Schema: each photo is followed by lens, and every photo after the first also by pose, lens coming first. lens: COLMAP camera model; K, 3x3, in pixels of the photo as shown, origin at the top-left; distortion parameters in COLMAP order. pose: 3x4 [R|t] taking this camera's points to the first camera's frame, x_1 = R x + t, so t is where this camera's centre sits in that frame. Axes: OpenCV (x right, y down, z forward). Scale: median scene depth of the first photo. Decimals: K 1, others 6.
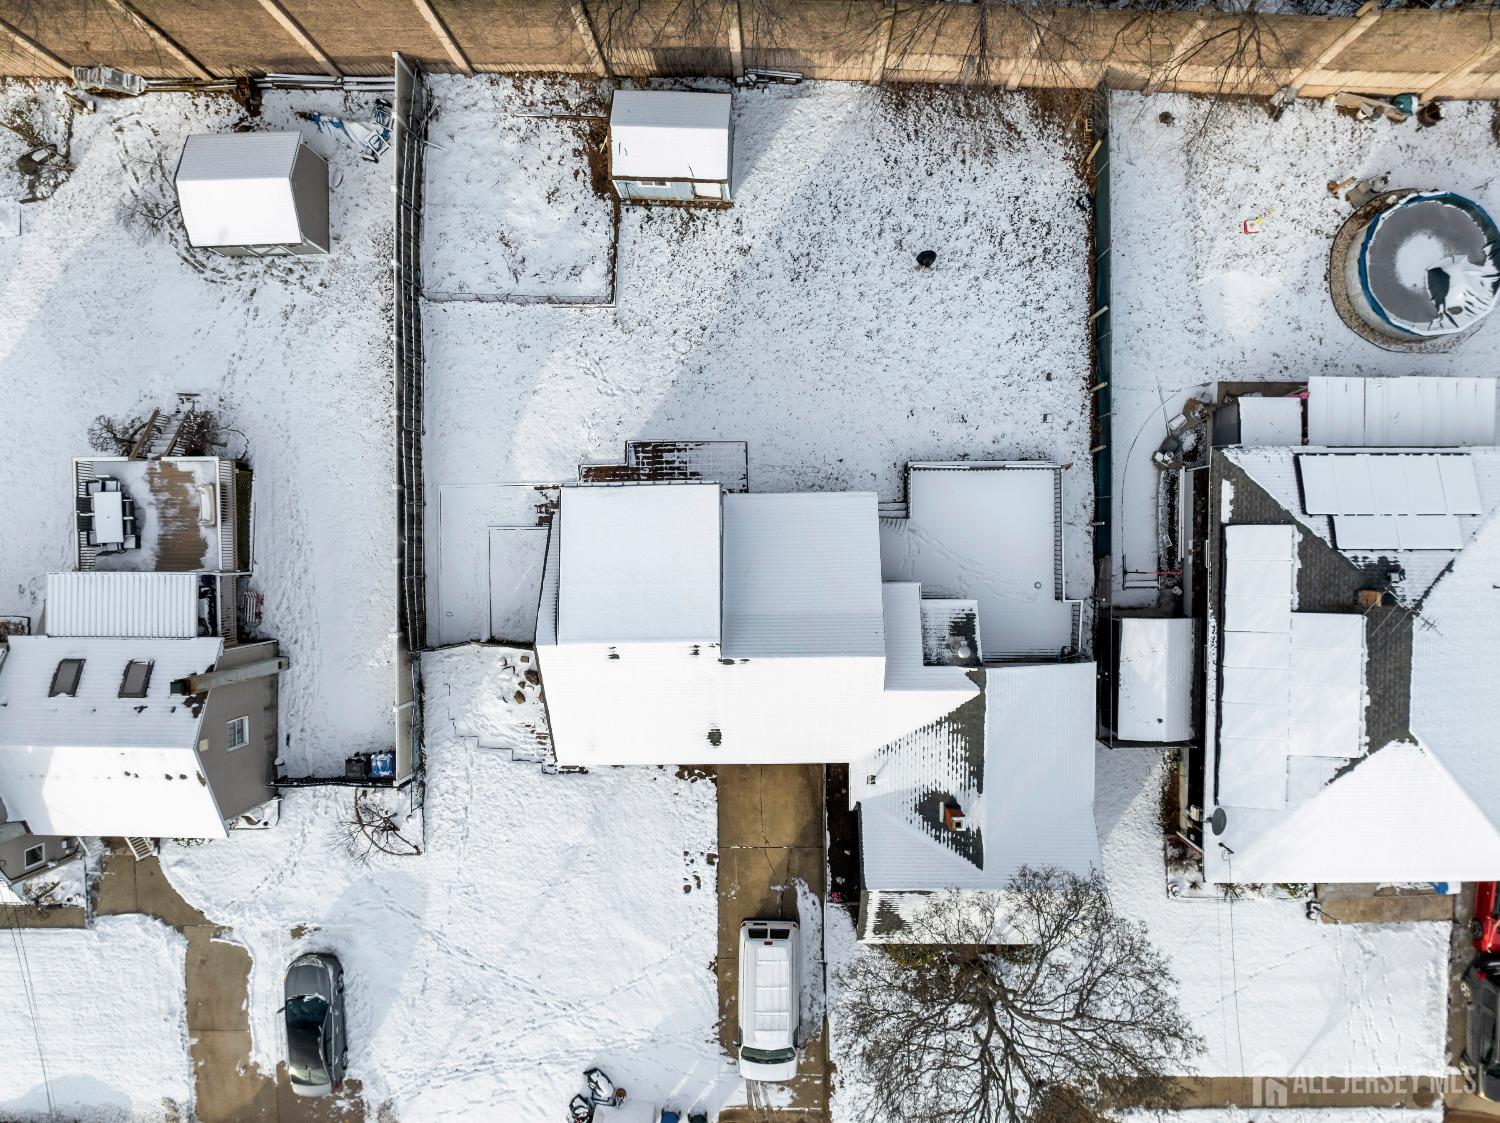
lens RADIAL K [[1060.7, 0, 761.6], [0, 1060.7, 577.2], [0, 0, 1]] dist [-0.035790, 0.010902]
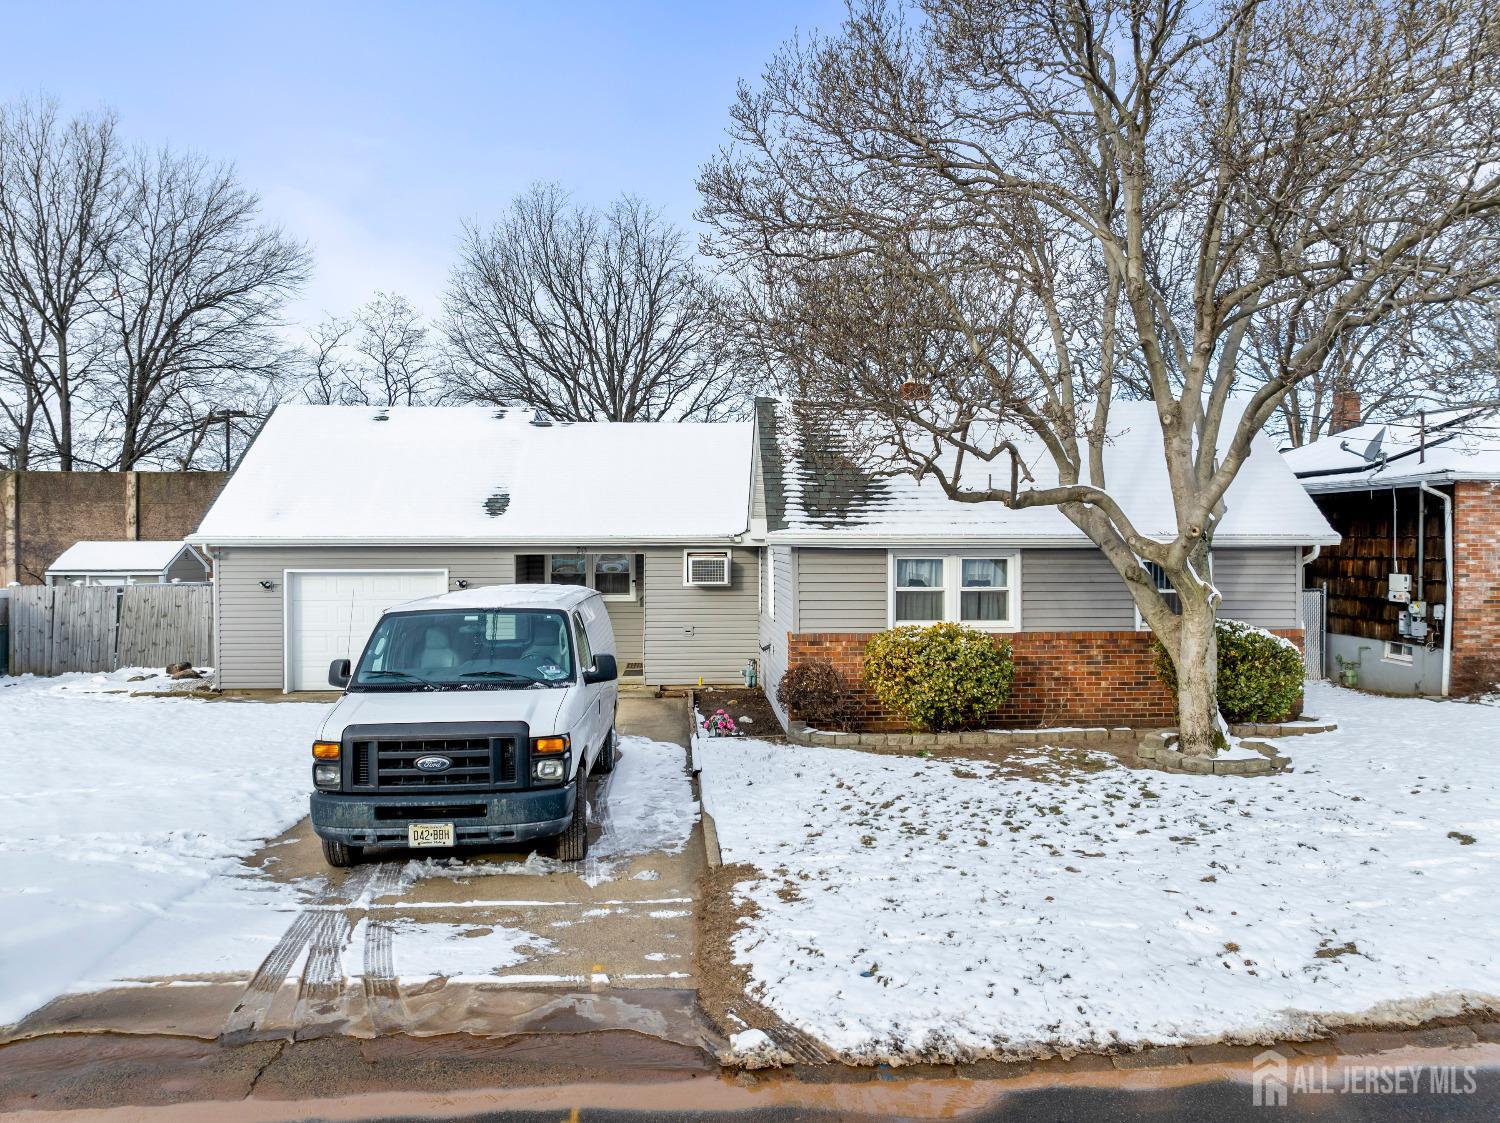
lens RADIAL K [[1060.7, 0, 741.1], [0, 1060.7, 568.9], [0, 0, 1]] dist [-0.035790, 0.010902]
pose [[0.998416, 0.016706, 0.053732, 0.055355], [0.053911, -0.010441, -0.998491, 0.679038], [-0.016120, 0.999806, -0.011325, 0.940665]]
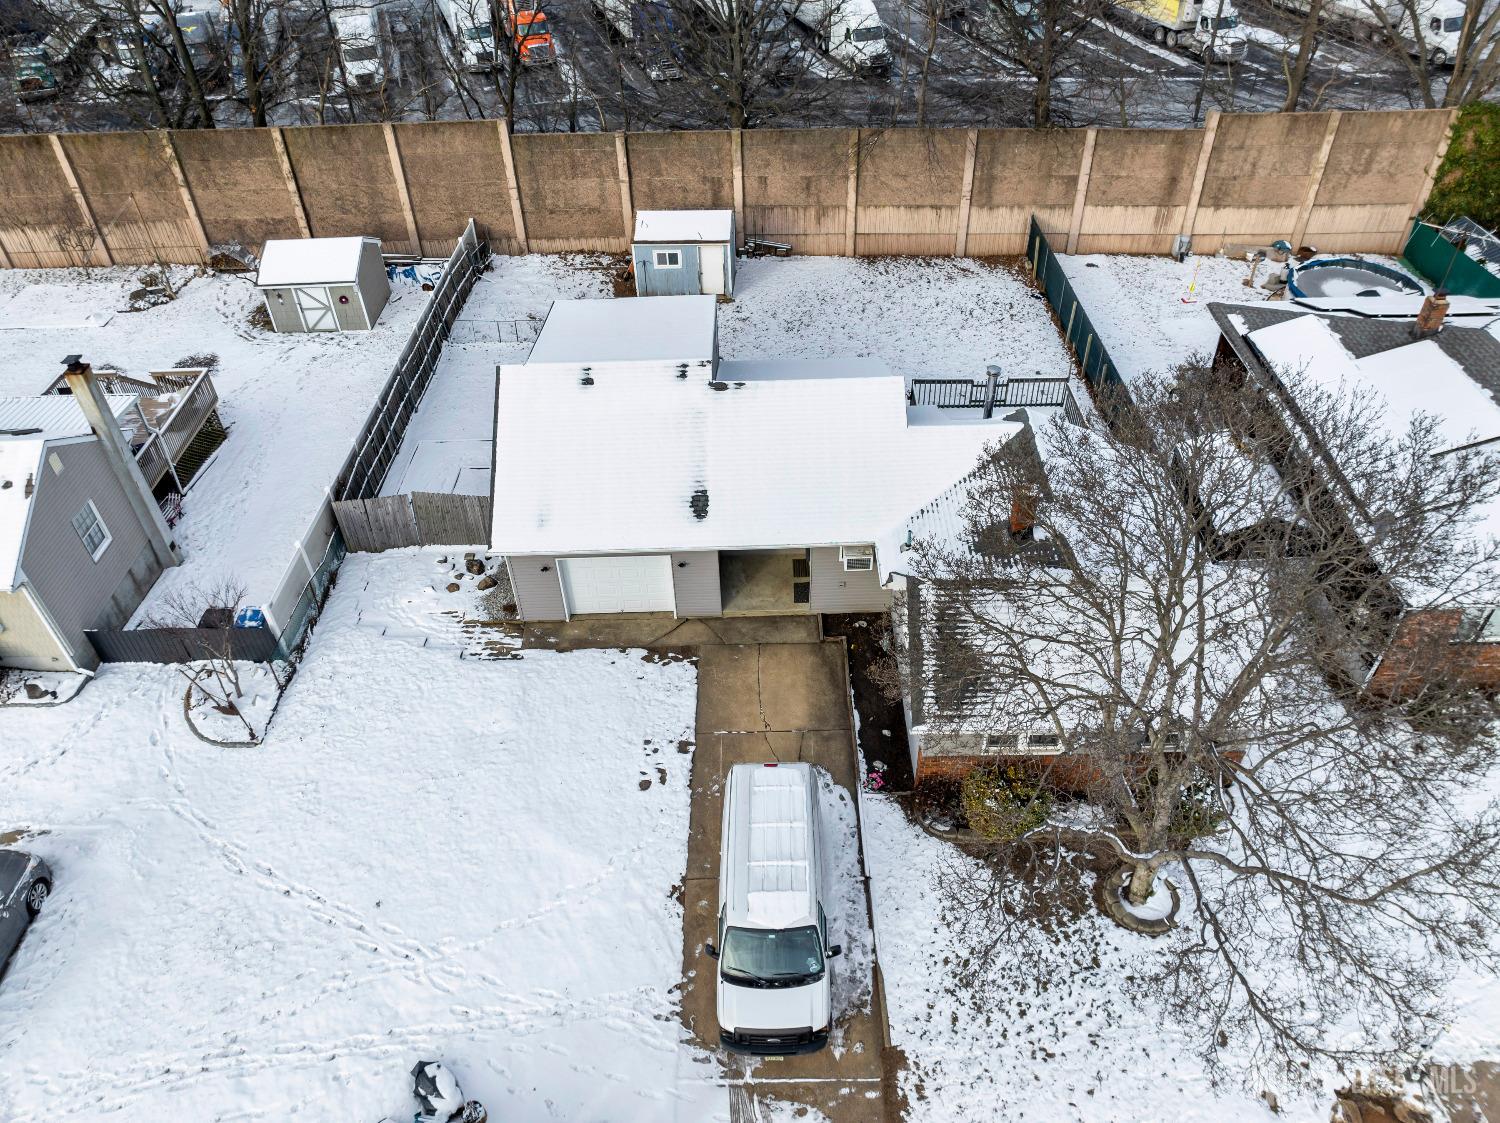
lens RADIAL K [[1060.7, 0, 752.3], [0, 1060.7, 557.4], [0, 0, 1]] dist [-0.035790, 0.010902]
pose [[0.999985, -0.000886, -0.005425, -0.000894], [-0.003689, 0.623398, -0.781896, 0.713799], [0.004075, 0.781904, 0.623385, 0.489163]]
